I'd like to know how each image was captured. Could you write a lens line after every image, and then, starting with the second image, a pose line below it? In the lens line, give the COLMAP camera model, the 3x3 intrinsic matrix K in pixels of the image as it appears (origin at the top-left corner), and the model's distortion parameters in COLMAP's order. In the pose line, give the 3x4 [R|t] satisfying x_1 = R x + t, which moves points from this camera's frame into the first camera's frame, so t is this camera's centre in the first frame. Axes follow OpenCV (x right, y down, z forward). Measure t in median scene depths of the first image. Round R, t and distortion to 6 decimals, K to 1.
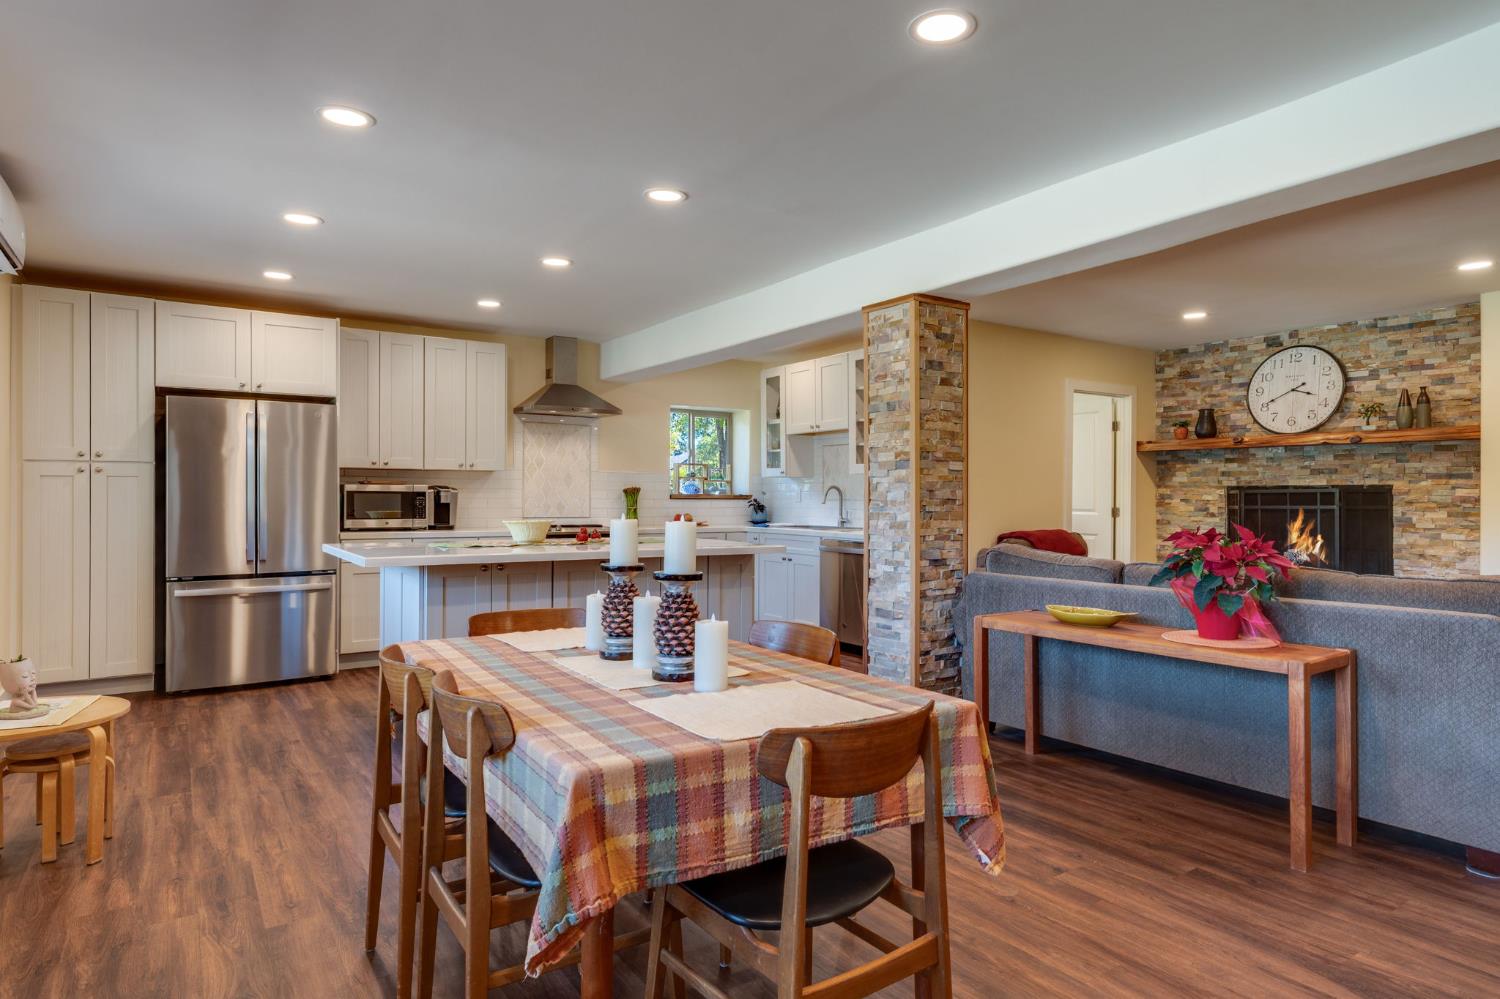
lens RADIAL K [[841.7, 0, 750.0], [0, 841.7, 495.1], [0, 0, 1]] dist [0.003791, 0.000483]
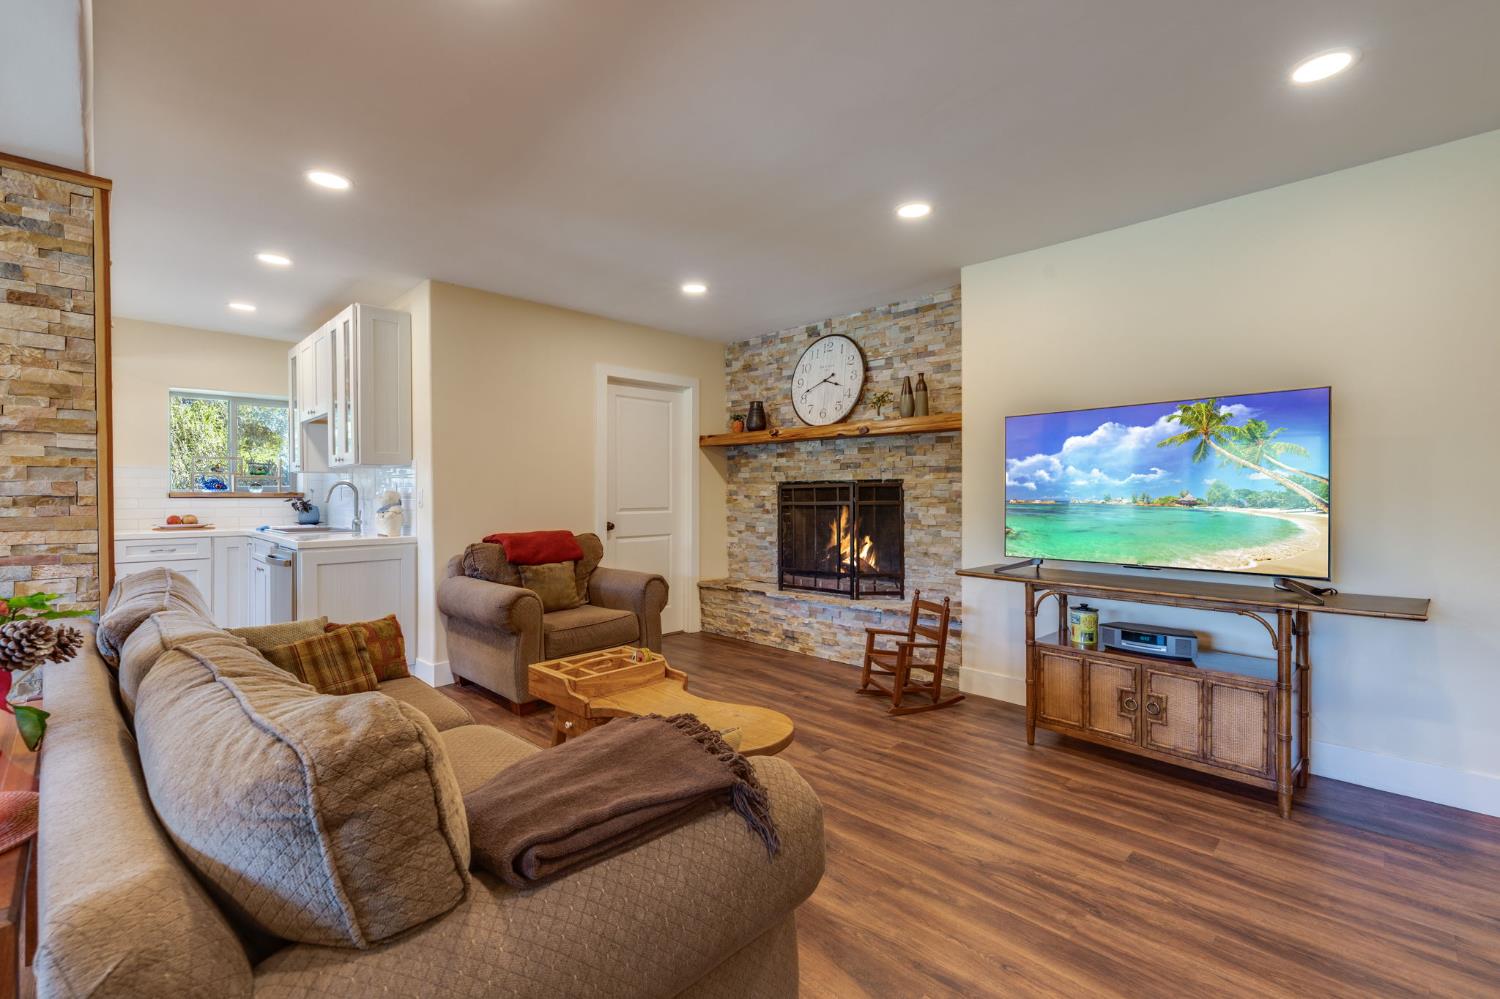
lens RADIAL K [[649.9, 0, 742.8], [0, 649.9, 494.1], [0, 0, 1]] dist [0.002474, 0.000152]
pose [[0.982690, -0.003964, 0.185215, 0.438997], [0.003994, 0.999992, 0.000215, 0.003629], [-0.185214, 0.000529, 0.982698, 0.309209]]
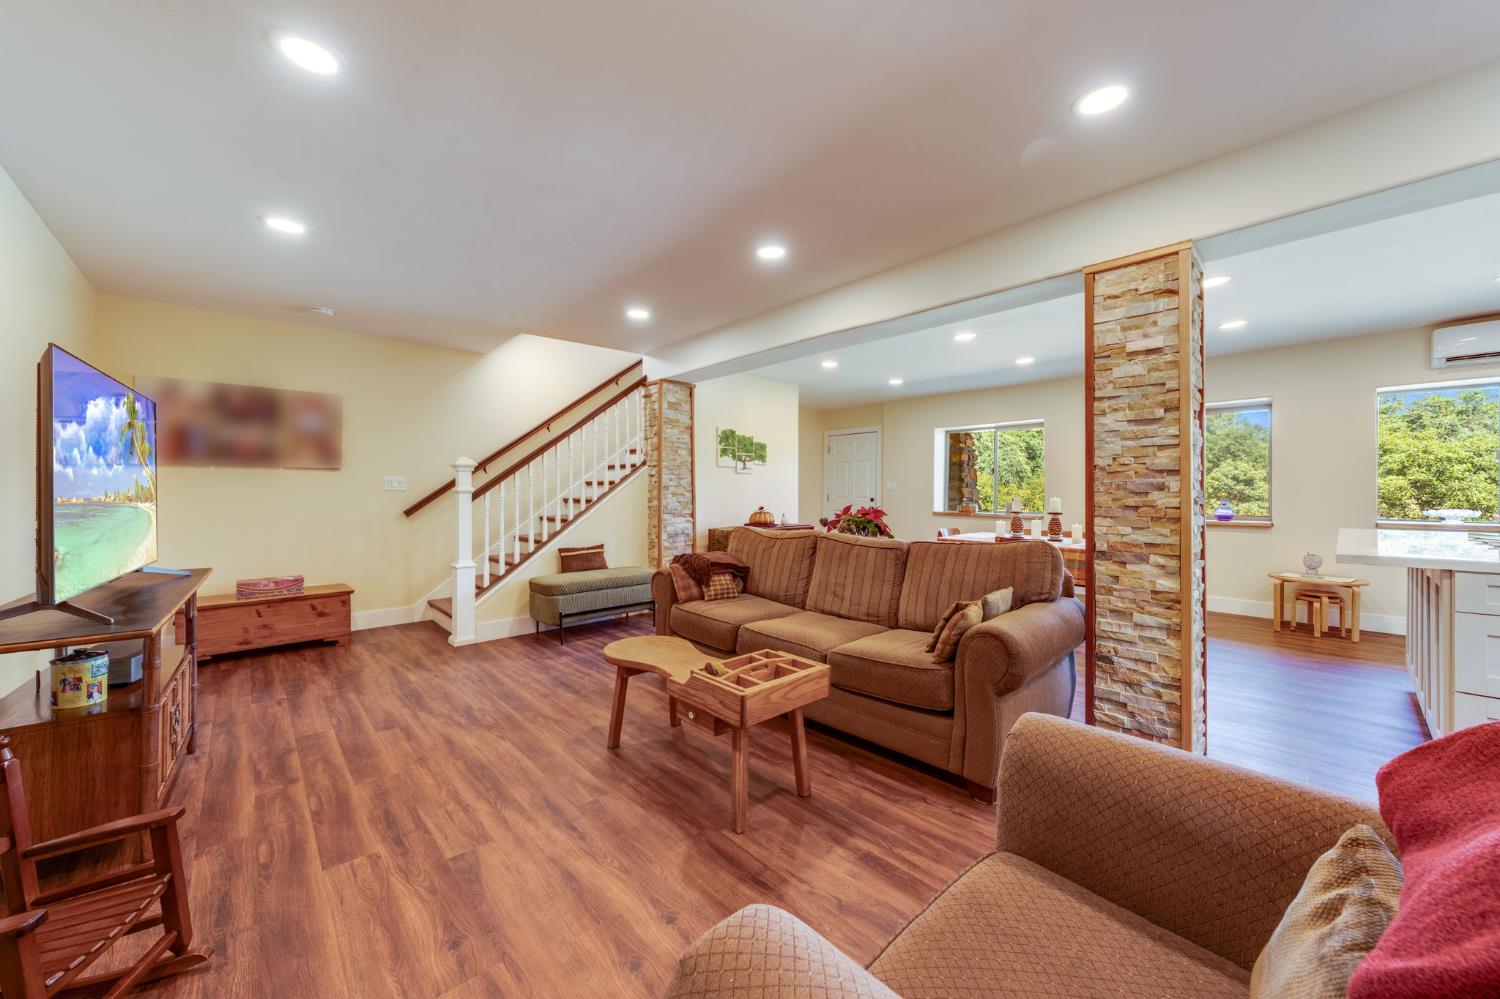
lens RADIAL K [[548.0, 0, 741.4], [0, 548.0, 491.6], [0, 0, 1]] dist [-0.000871, 0.000106]
pose [[-0.989529, -0.004155, -0.144271, 0.484000], [-0.003559, 0.999984, -0.004393, 0.006043], [0.144287, -0.003833, -0.989528, 1.055269]]
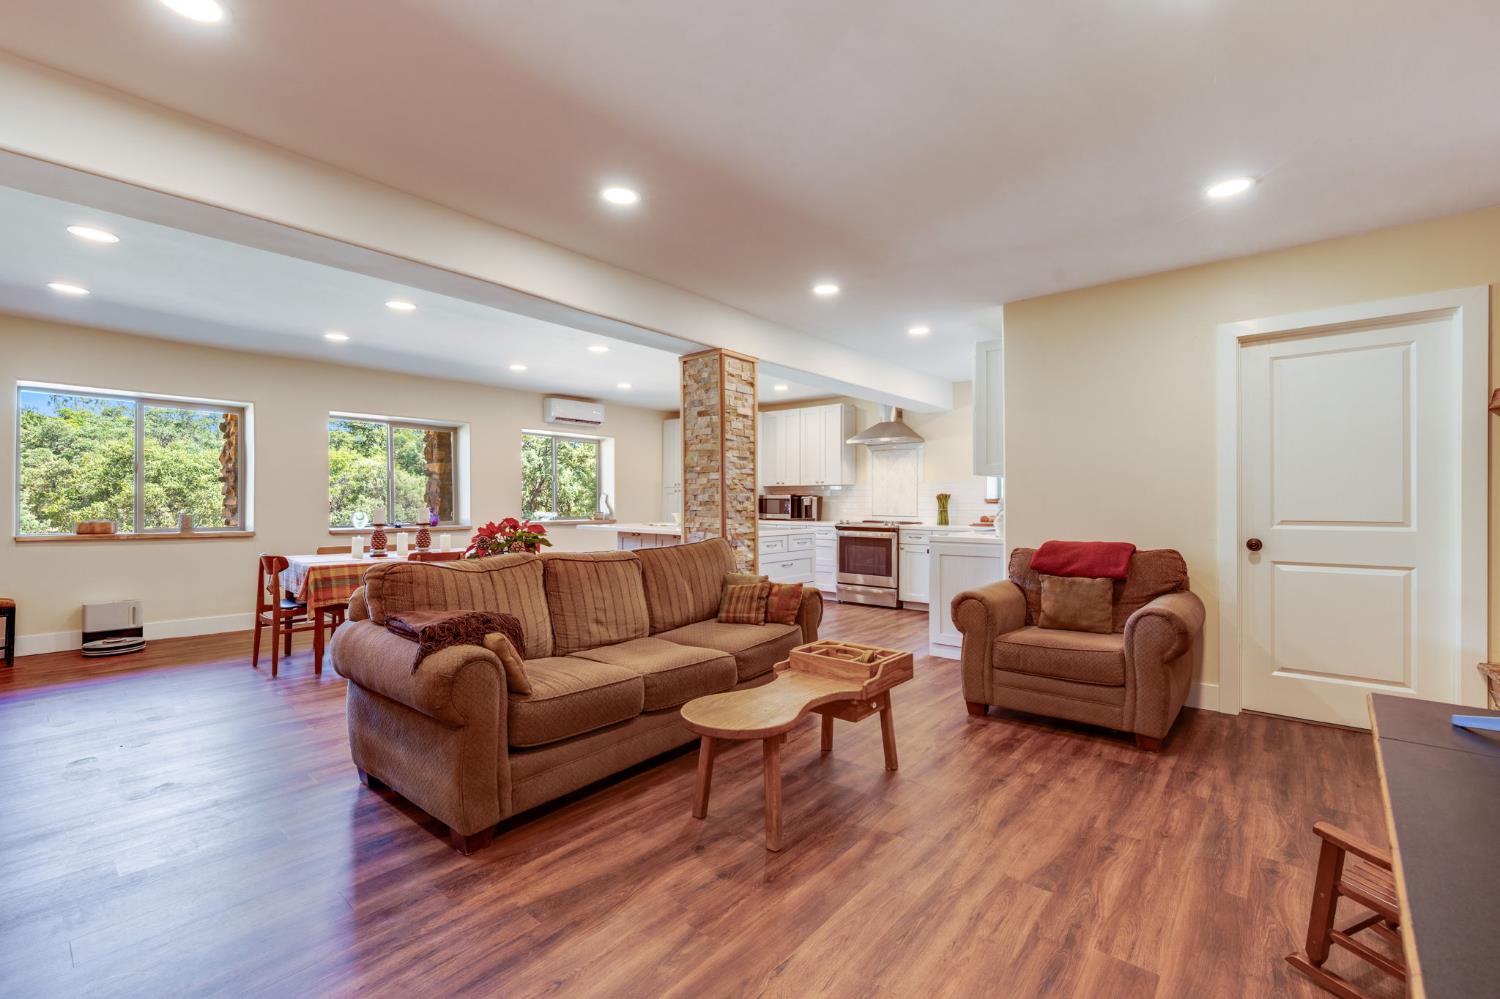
lens RADIAL K [[639.7, 0, 750.0], [0, 639.7, 499.5], [0, 0, 1]] dist [0.000889, -0.000267]
pose [[0.273145, -0.006268, -0.961952, 0.841762], [0.001346, 0.999980, -0.006133, 0.005632], [0.961972, 0.000380, 0.273148, 0.543005]]
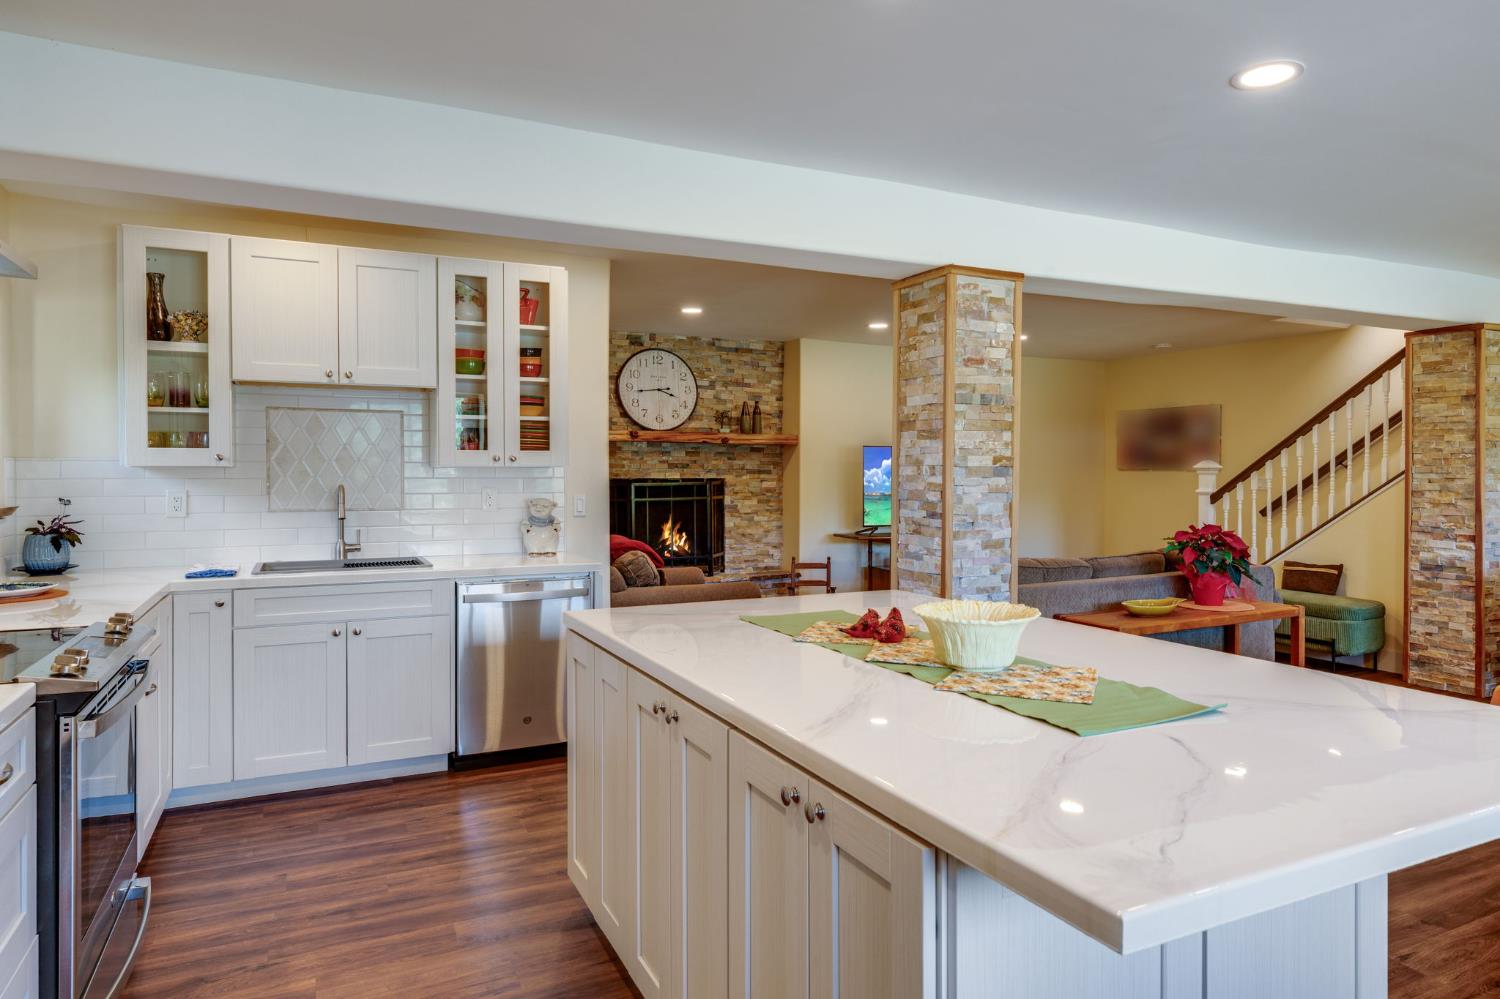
lens RADIAL K [[905.4, 0, 745.1], [0, 905.4, 479.9], [0, 0, 1]] dist [0.001178, 0.000478]
pose [[0.151875, -0.012950, 0.988315, -0.509746], [-0.002050, 0.999908, 0.013417, -0.026775], [-0.988398, -0.004064, 0.151835, 0.755966]]
